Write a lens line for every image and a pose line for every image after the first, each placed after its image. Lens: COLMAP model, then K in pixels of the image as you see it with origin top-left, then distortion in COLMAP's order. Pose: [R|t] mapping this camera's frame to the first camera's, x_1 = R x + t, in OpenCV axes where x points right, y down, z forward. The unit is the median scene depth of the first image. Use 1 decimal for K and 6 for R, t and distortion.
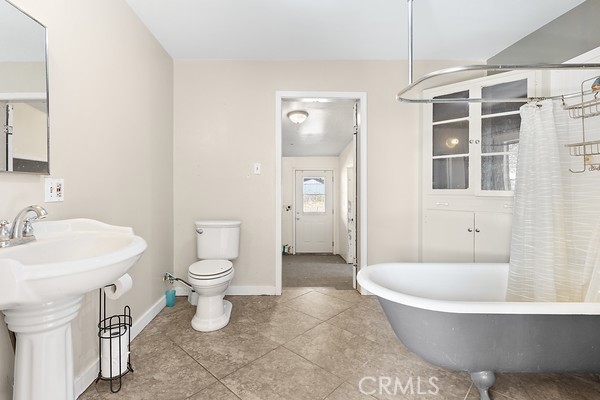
lens RADIAL K [[273.0, 0, 295.9], [0, 273.0, 197.3], [0, 0, 1]] dist [0.018409, 0.000047]
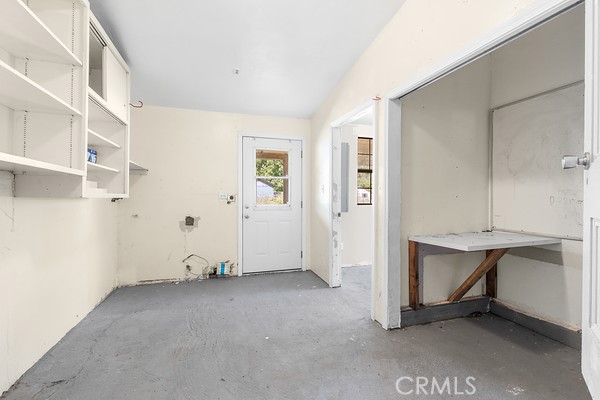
lens RADIAL K [[273.0, 0, 300.9], [0, 273.0, 194.1], [0, 0, 1]] dist [0.018409, 0.000047]
pose [[0.976110, 0.000391, 0.217277, -0.006718], [0.005167, 0.999674, -0.025013, 0.045913], [-0.217216, 0.025538, 0.975789, 0.383188]]
